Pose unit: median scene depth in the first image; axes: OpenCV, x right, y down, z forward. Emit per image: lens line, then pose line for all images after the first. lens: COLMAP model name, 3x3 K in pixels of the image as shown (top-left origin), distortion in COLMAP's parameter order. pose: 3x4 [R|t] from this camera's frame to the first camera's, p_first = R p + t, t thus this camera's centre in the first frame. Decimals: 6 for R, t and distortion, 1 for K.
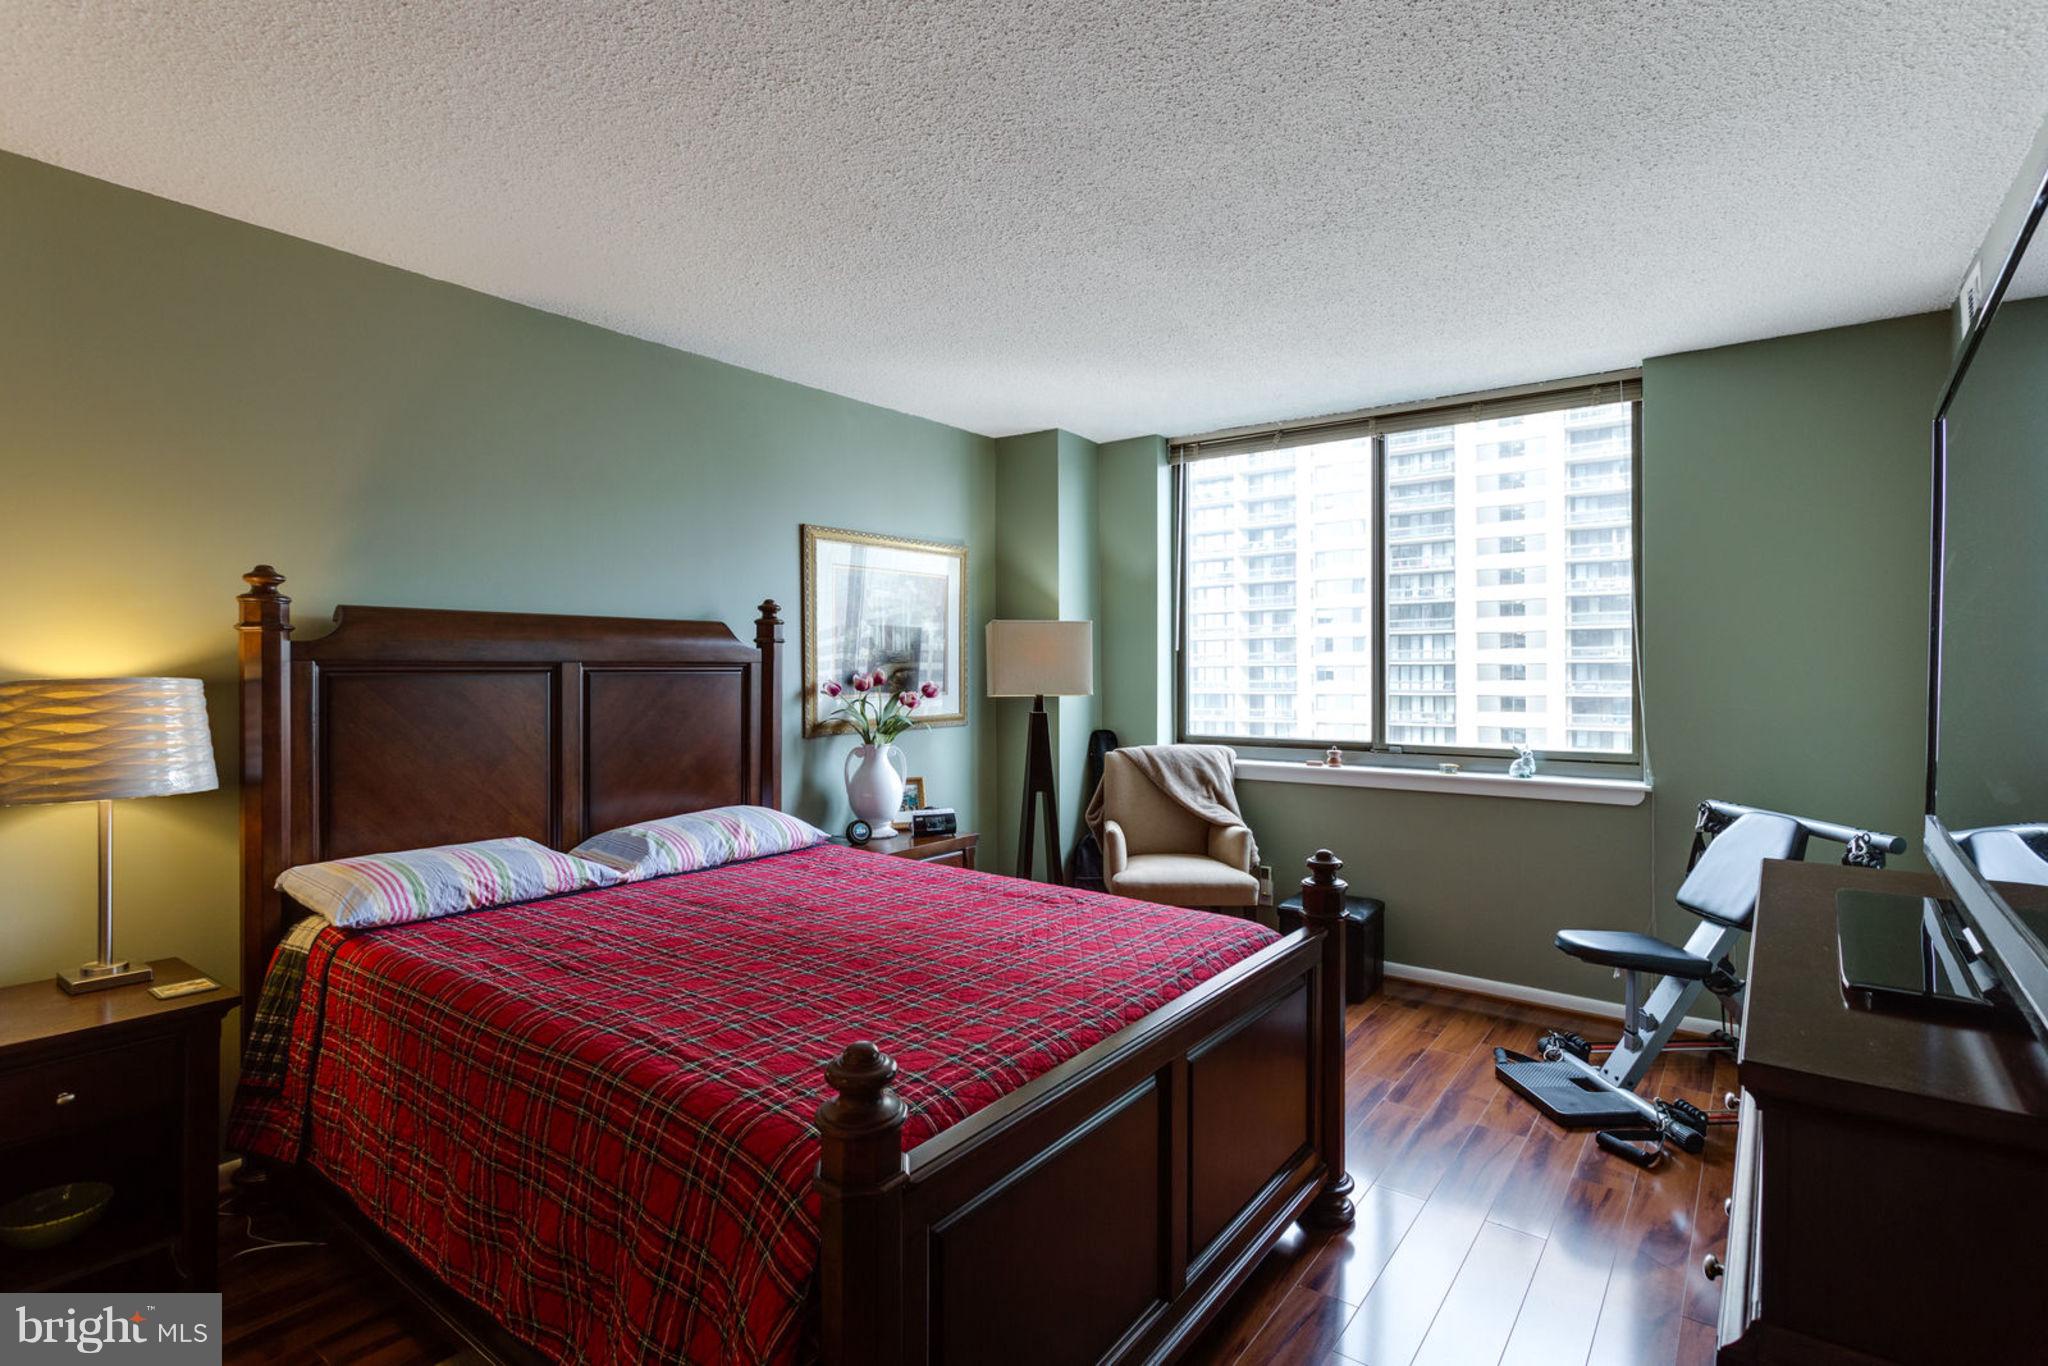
lens RADIAL K [[986.6, 0, 1018.4], [0, 986.6, 670.5], [0, 0, 1]] dist [0.006745, -0.004272]
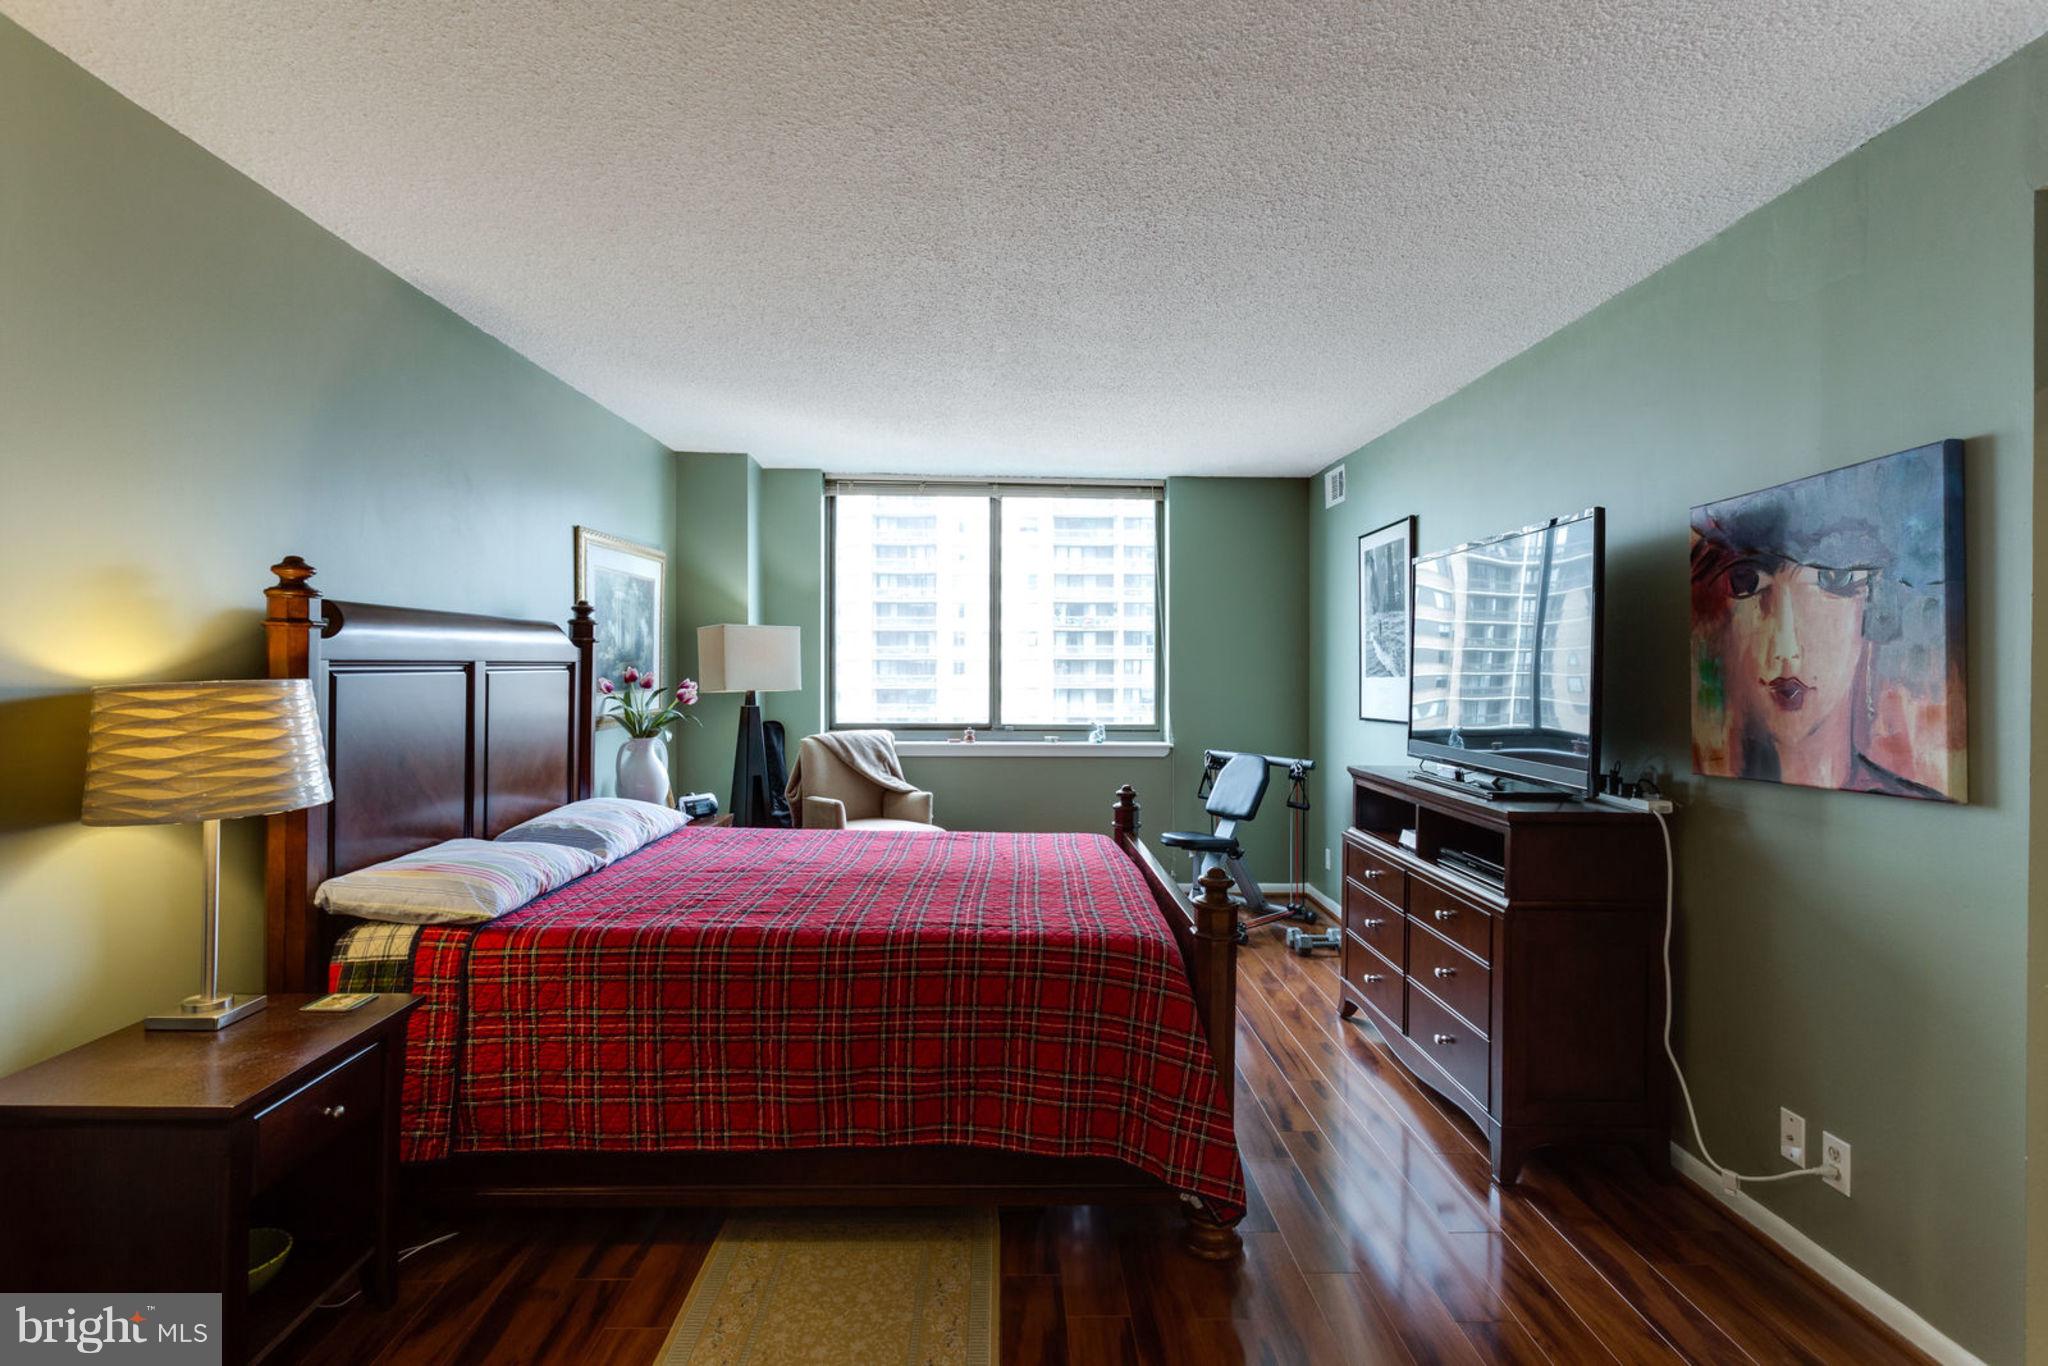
lens RADIAL K [[986.6, 0, 1009.8], [0, 986.6, 683.0], [0, 0, 1]] dist [0.006745, -0.004272]
pose [[0.783329, -0.003390, 0.621598, -0.480202], [-0.008846, 0.999823, 0.016602, -0.005685], [-0.621545, -0.018503, 0.783160, -0.079037]]
